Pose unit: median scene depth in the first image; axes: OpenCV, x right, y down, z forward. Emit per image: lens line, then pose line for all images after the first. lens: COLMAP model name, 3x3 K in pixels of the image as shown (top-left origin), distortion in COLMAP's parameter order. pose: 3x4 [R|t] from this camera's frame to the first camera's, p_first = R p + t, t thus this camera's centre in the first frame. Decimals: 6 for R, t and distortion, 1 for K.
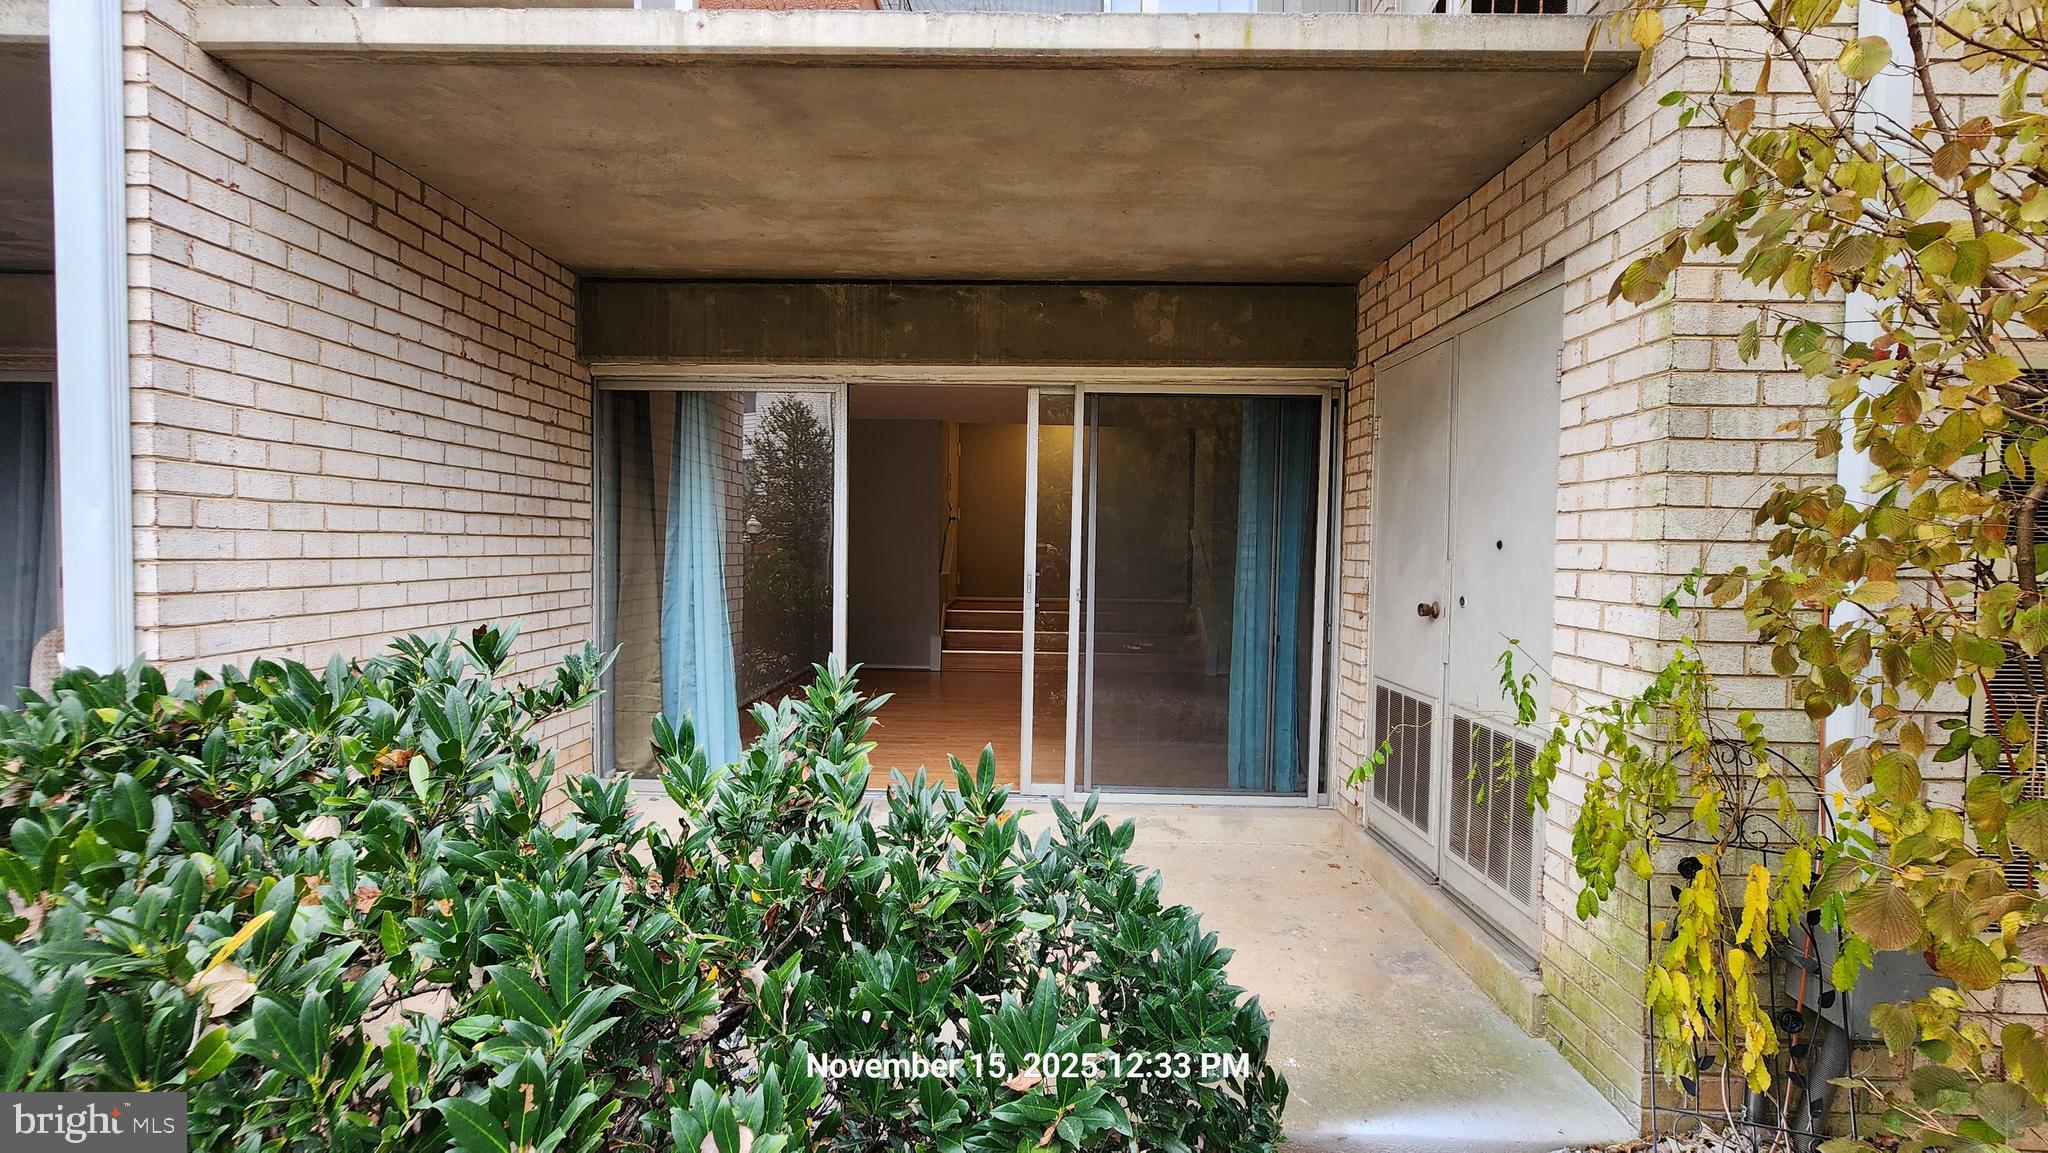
lens RADIAL K [[837.1, 0, 1014.2], [0, 837.1, 575.8], [0, 0, 1]] dist [0.004438, -0.000196]
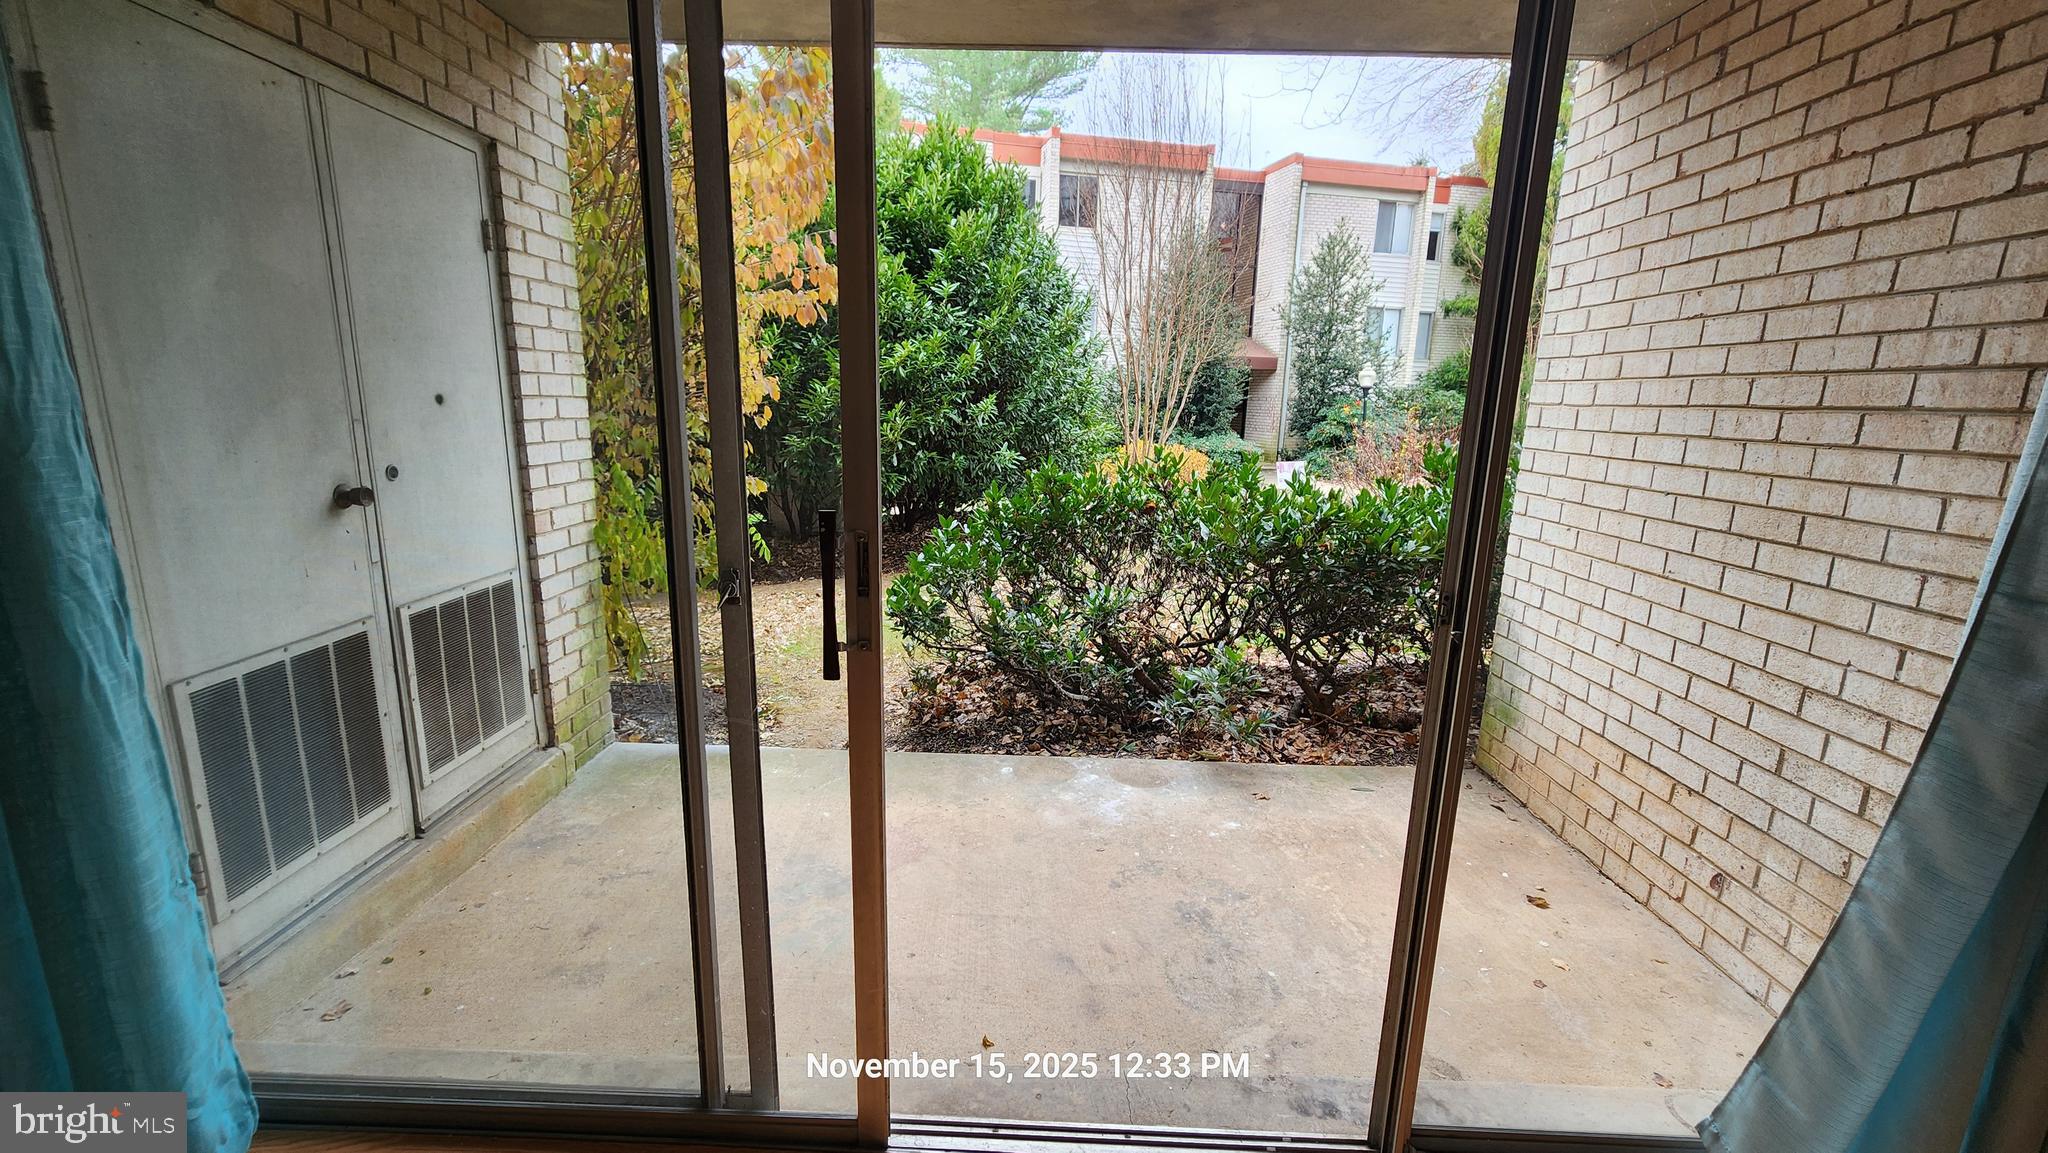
lens RADIAL K [[837.1, 0, 1014.2], [0, 837.1, 575.8], [0, 0, 1]] dist [0.004438, -0.000196]
pose [[-0.999199, -0.039937, -0.002548, -0.049477], [-0.039365, 0.969431, 0.242186, -0.090405], [-0.007202, 0.242092, -0.970226, 1.808988]]
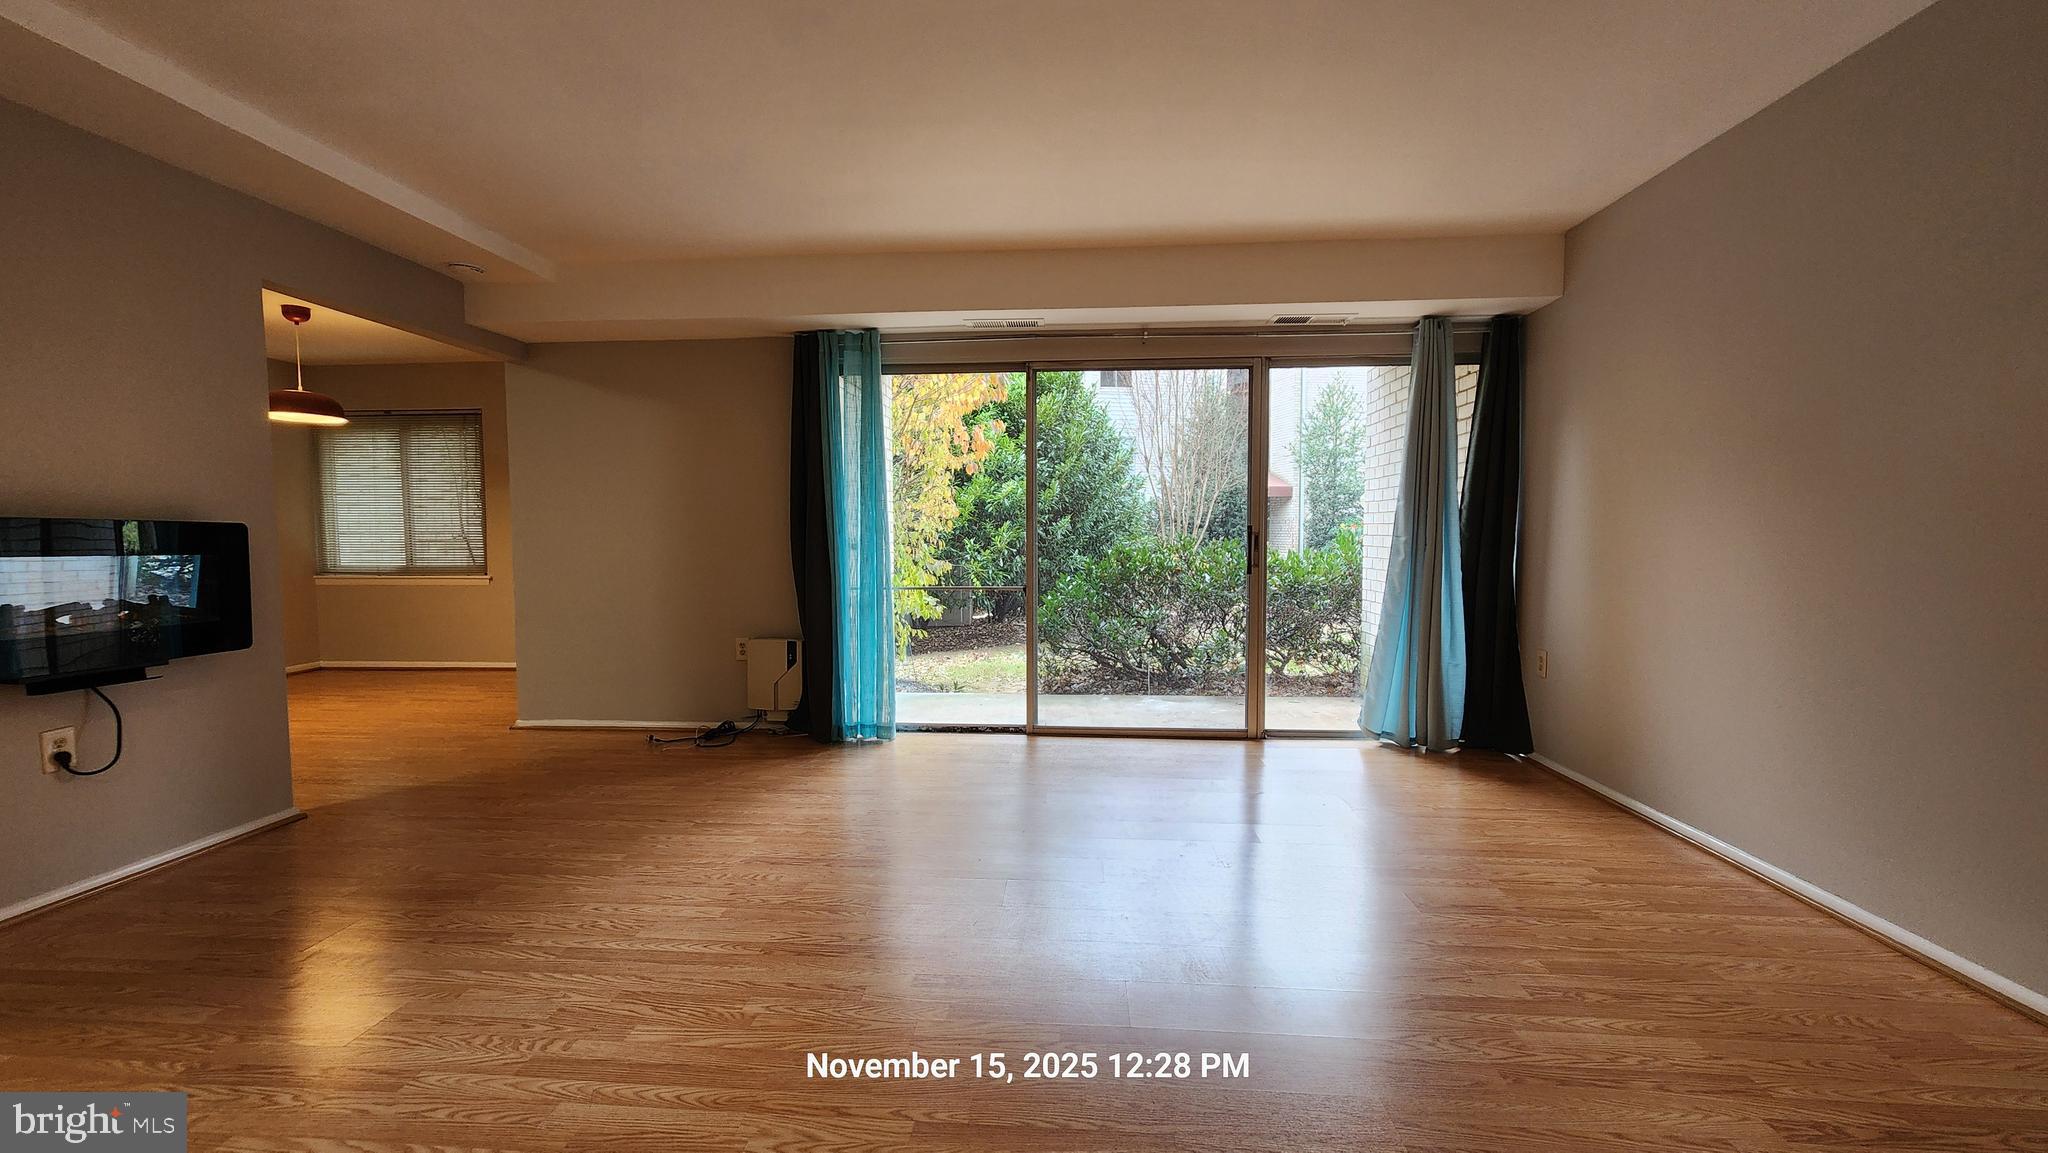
lens RADIAL K [[837.1, 0, 1014.2], [0, 837.1, 575.8], [0, 0, 1]] dist [0.004438, -0.000196]
pose [[-0.998522, -0.016380, 0.051814, 0.077794], [-0.011846, 0.996170, 0.086632, -0.058099], [-0.053035, 0.085890, -0.994892, 2.915784]]
